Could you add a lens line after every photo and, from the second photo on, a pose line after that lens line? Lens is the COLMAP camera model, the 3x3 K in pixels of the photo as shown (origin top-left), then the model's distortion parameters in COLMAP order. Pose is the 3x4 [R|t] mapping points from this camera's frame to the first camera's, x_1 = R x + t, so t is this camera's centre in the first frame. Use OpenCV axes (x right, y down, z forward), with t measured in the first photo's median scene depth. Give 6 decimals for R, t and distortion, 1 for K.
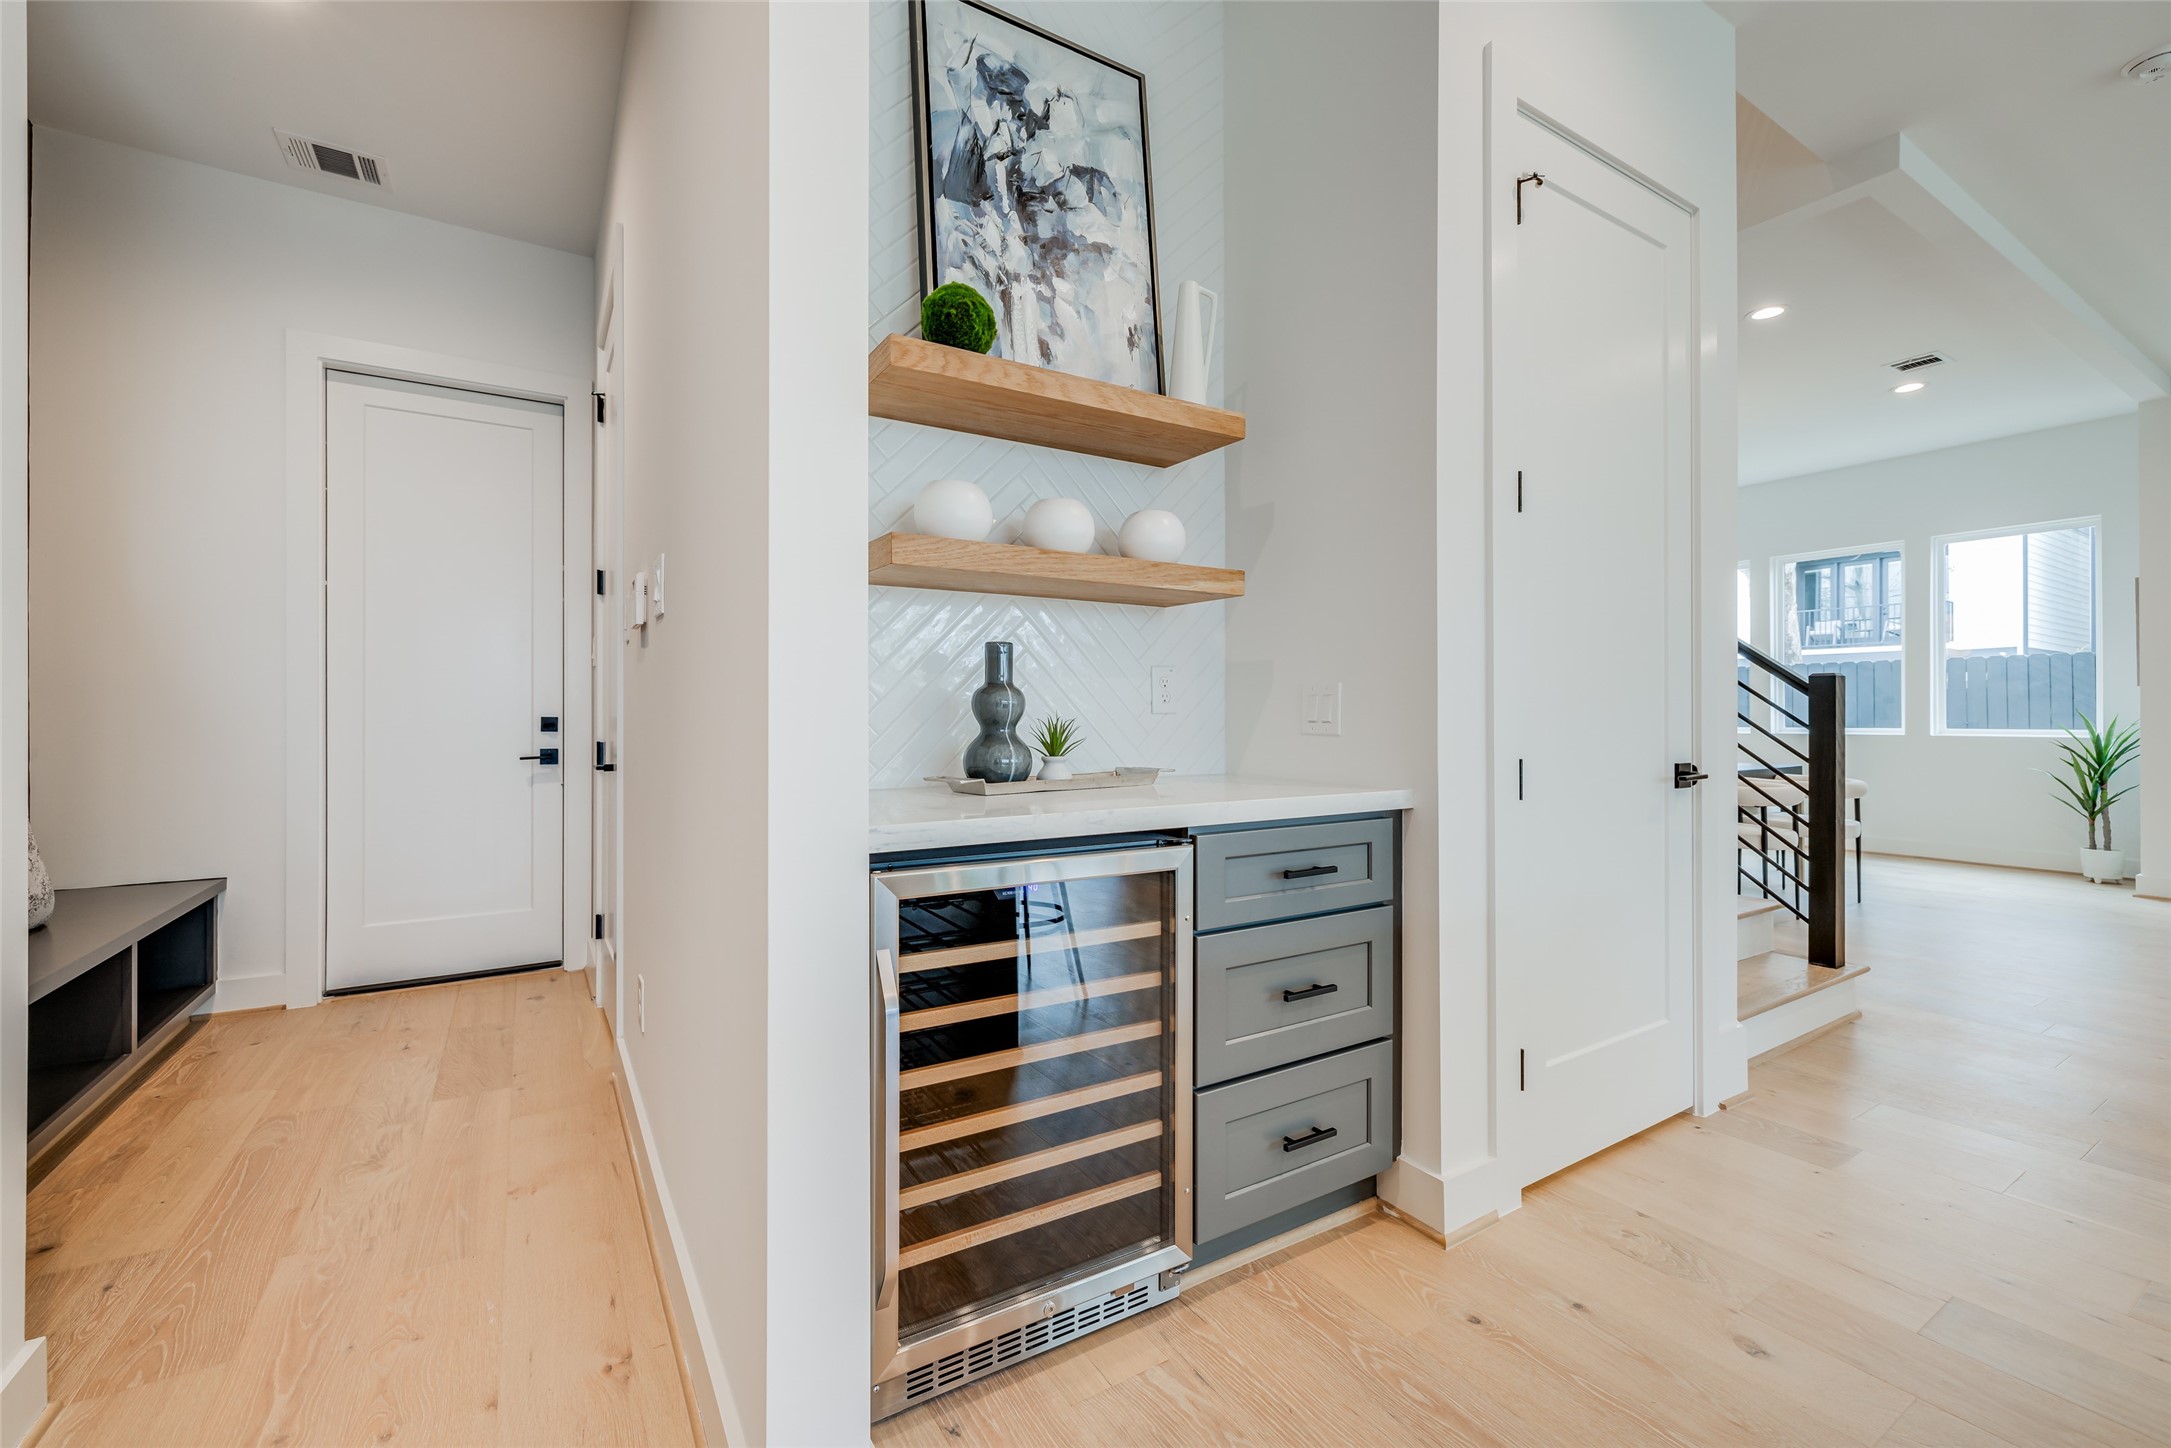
lens RADIAL K [[911.8, 0, 1097.2], [0, 911.8, 715.2], [0, 0, 1]] dist [-0.002768, 0.000532]
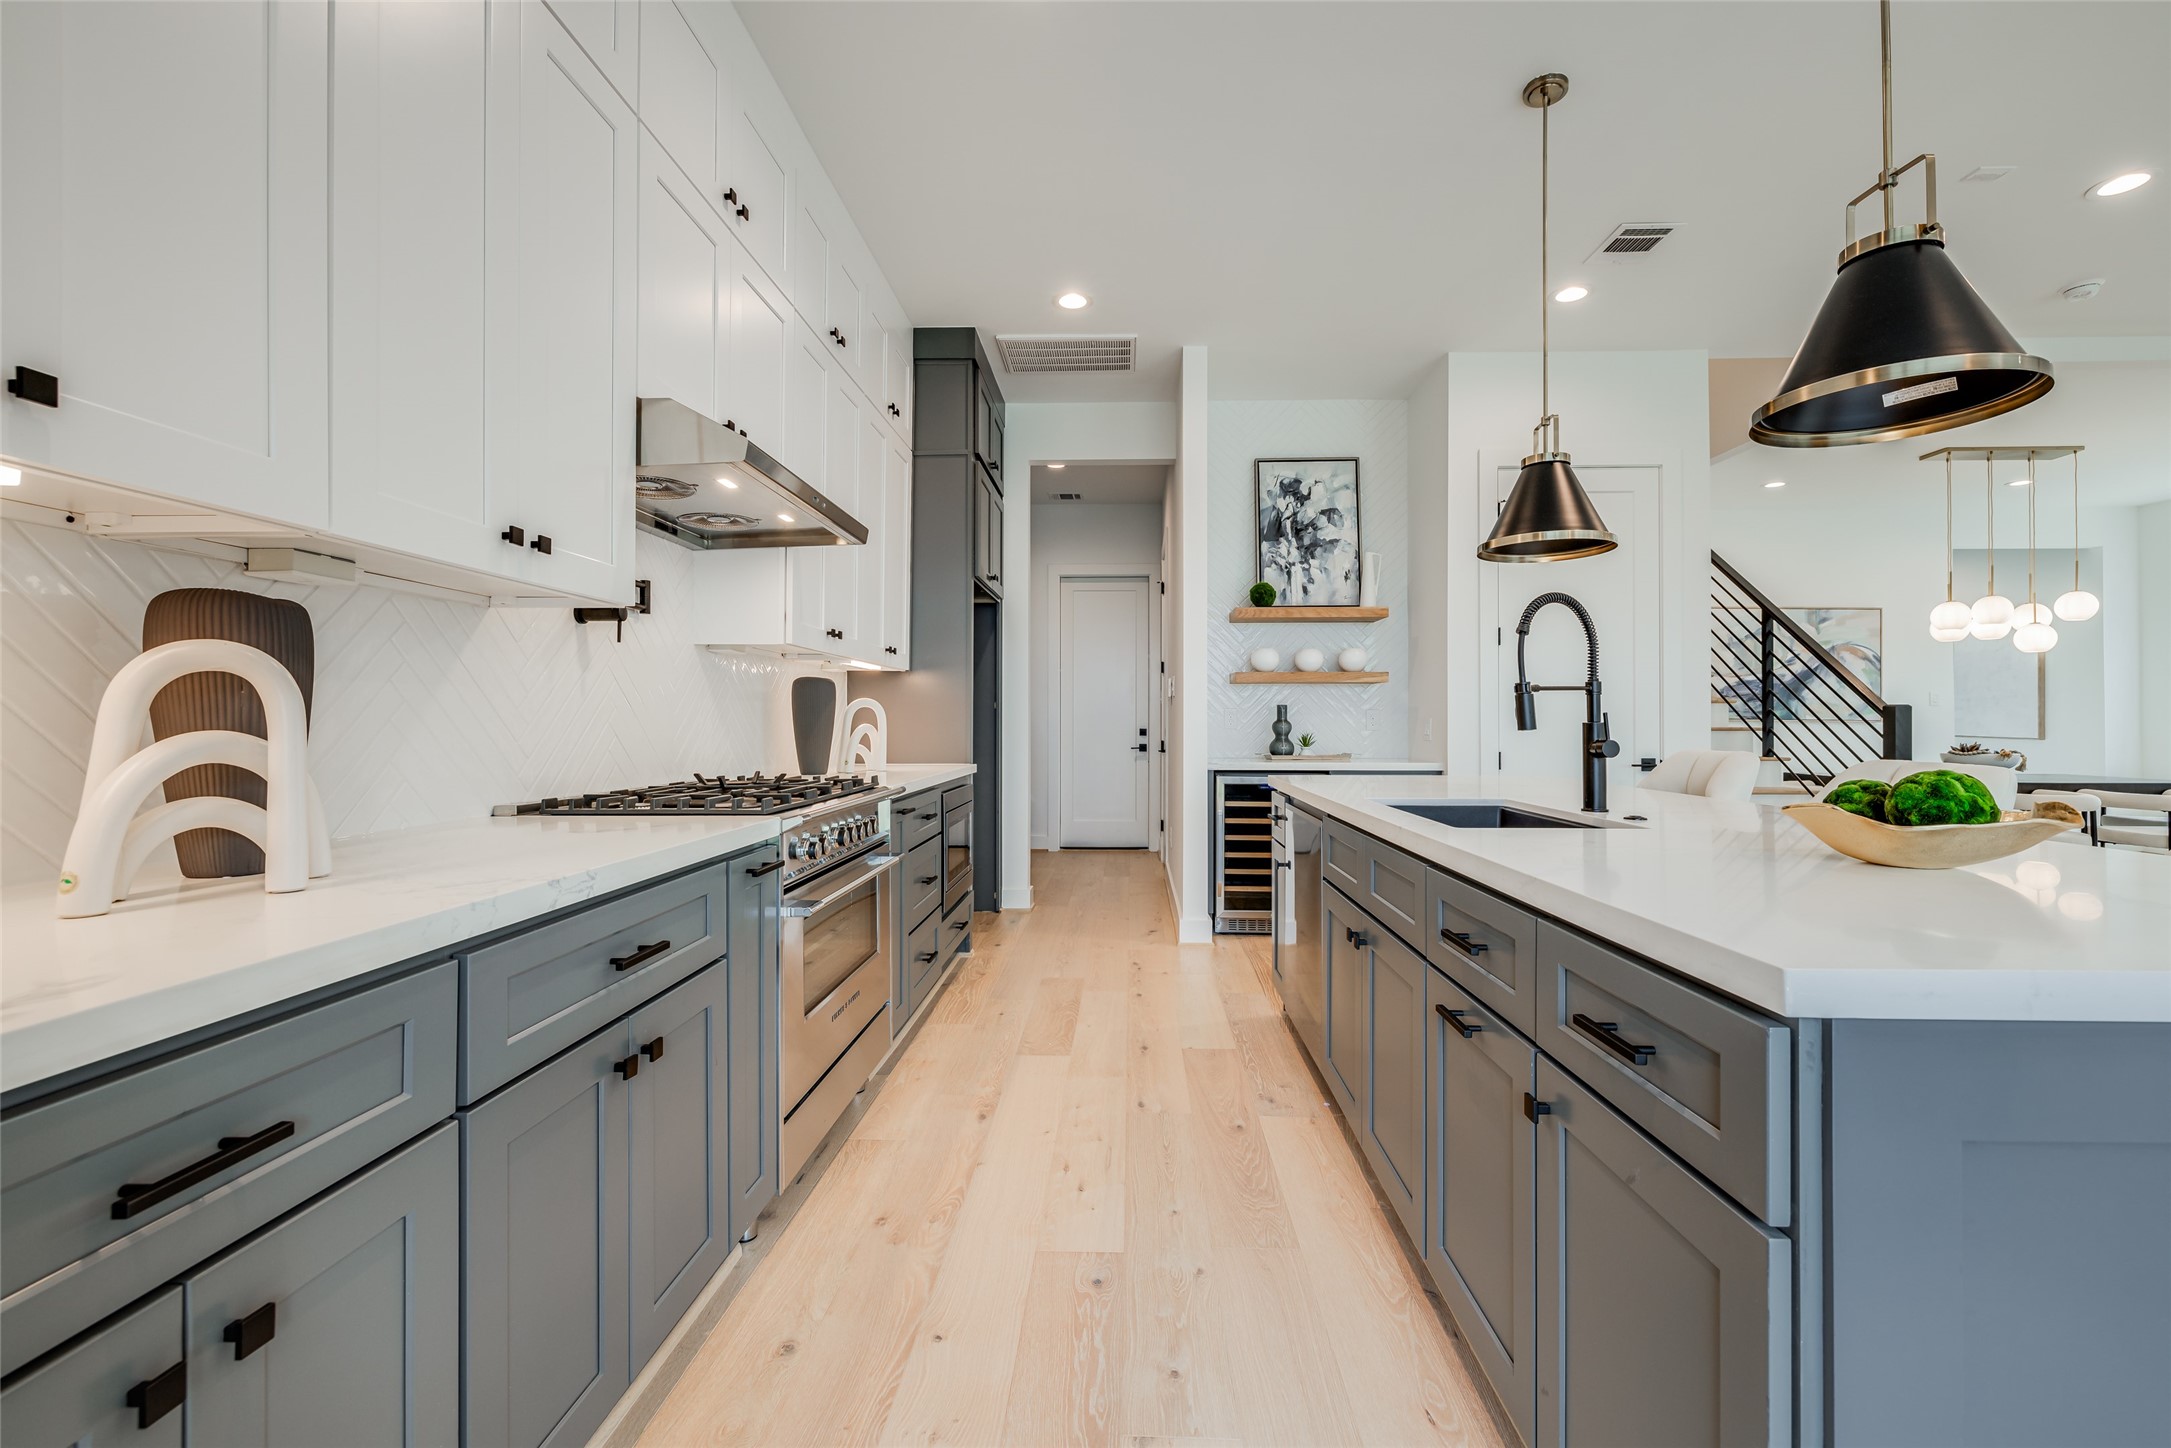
lens RADIAL K [[911.8, 0, 1089.6], [0, 911.8, 728.2], [0, 0, 1]] dist [-0.002768, 0.000532]
pose [[0.821837, 0.005002, -0.569701, 0.904714], [-0.000962, 0.999972, 0.007391, -0.026986], [0.569722, -0.005526, 0.821819, -1.458304]]
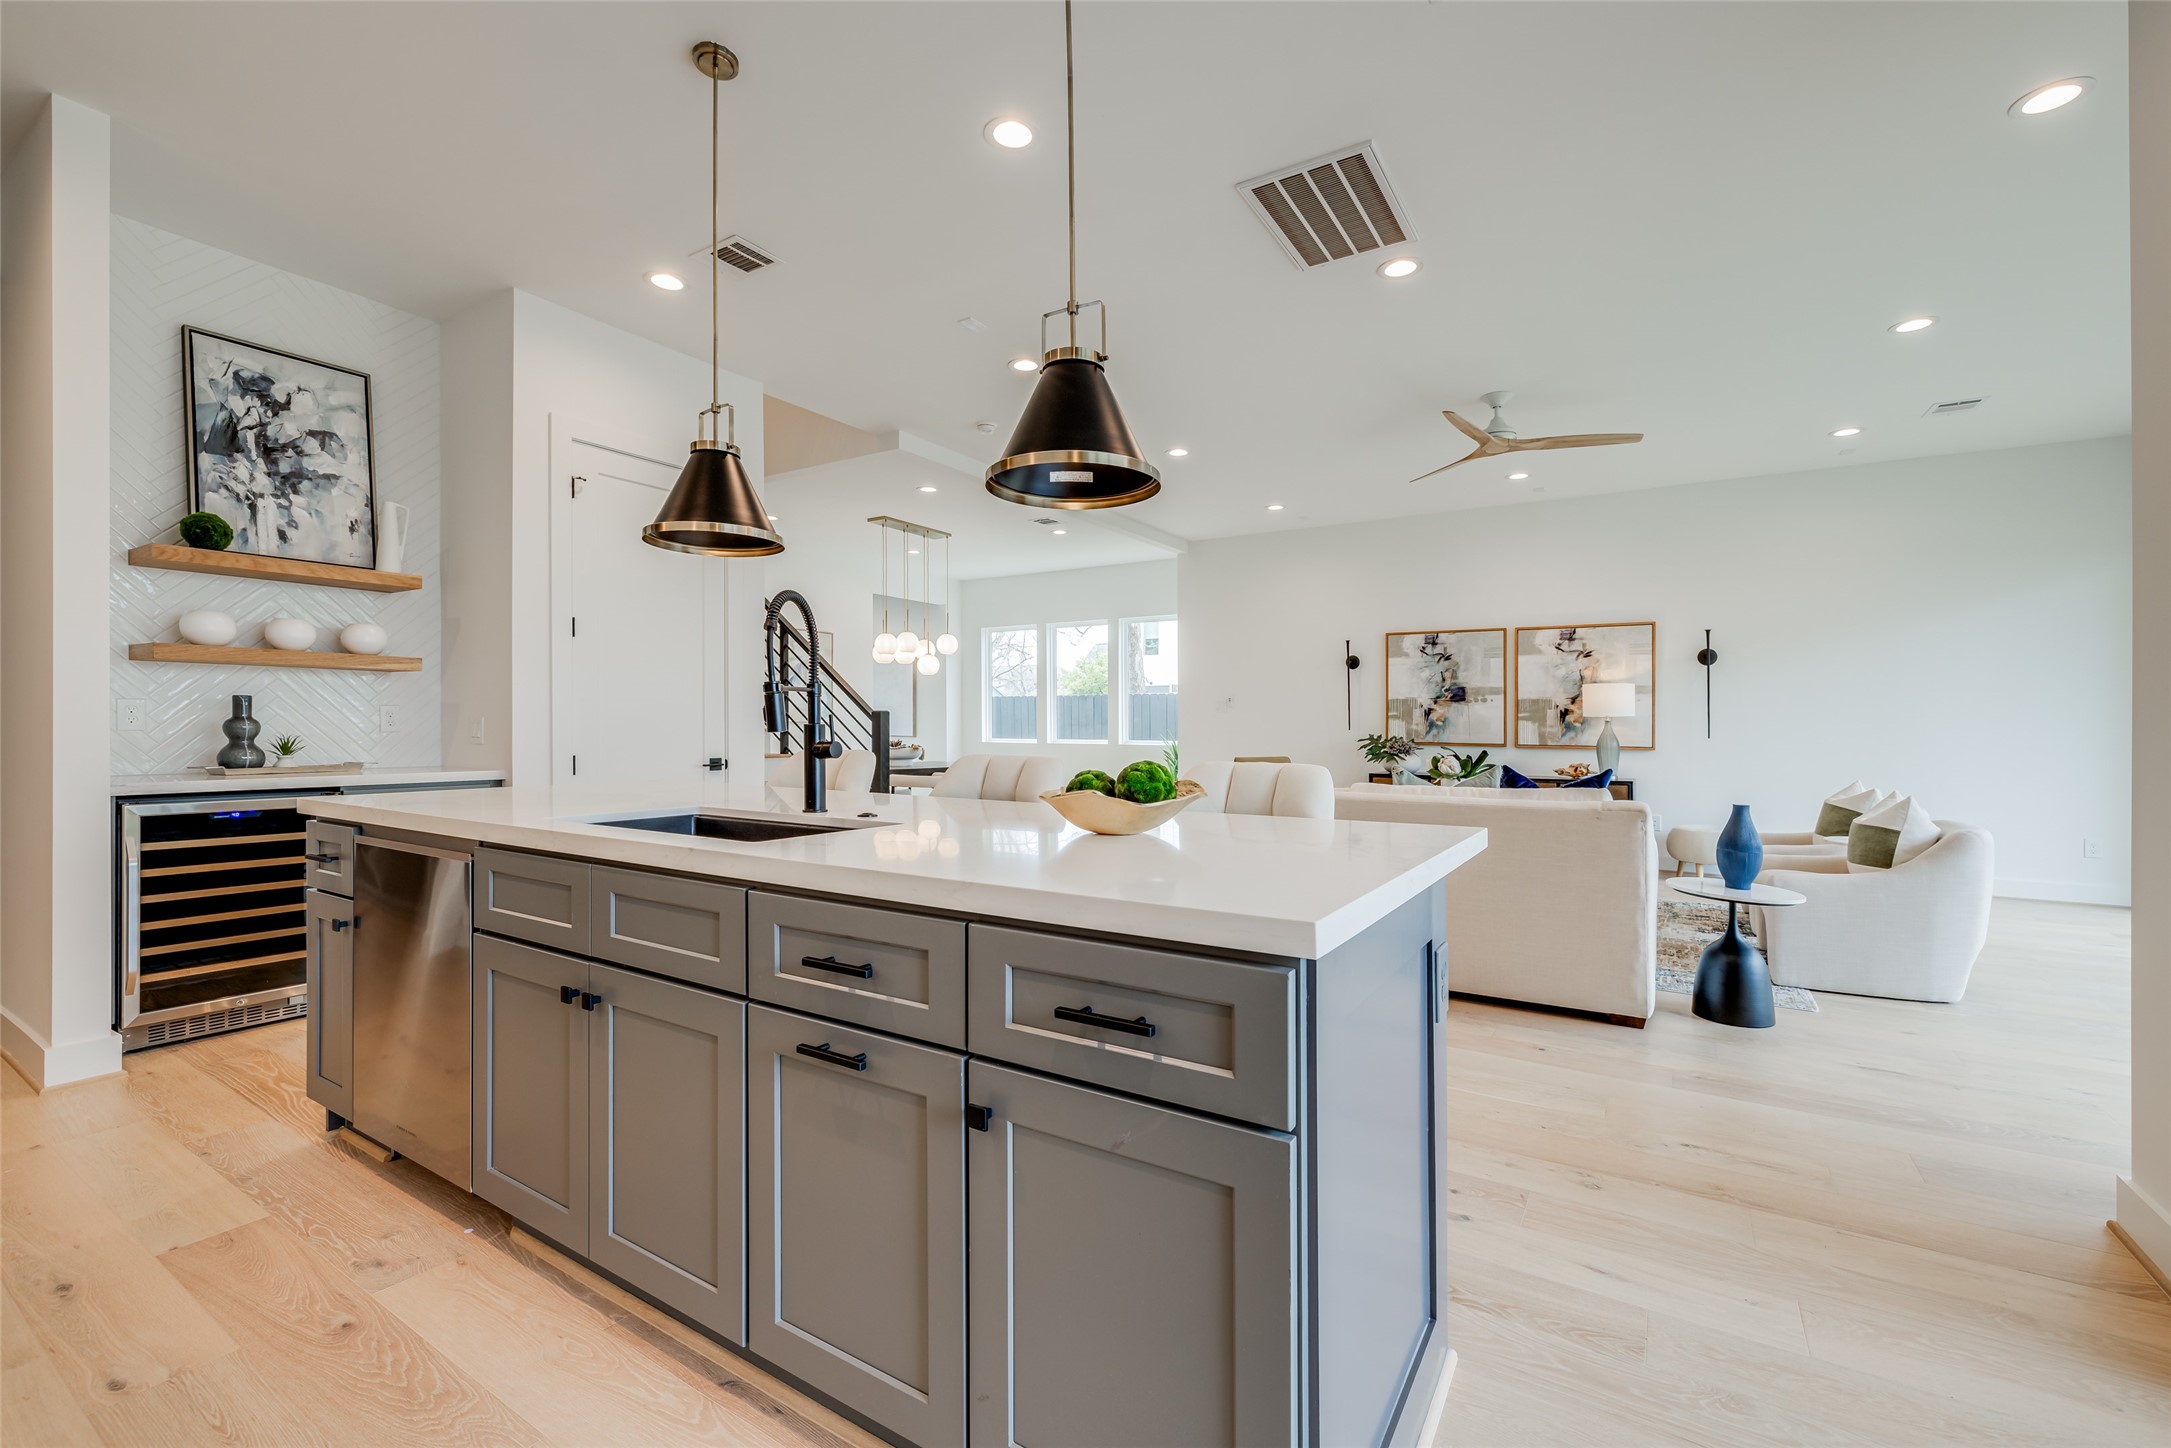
lens RADIAL K [[911.8, 0, 1099.0], [0, 911.8, 732.8], [0, 0, 1]] dist [-0.002768, 0.000532]
pose [[0.901224, 0.003117, 0.433341, 0.628152], [-0.006943, 0.999950, 0.007245, -0.025936], [-0.433297, -0.009538, 0.901201, -1.364954]]
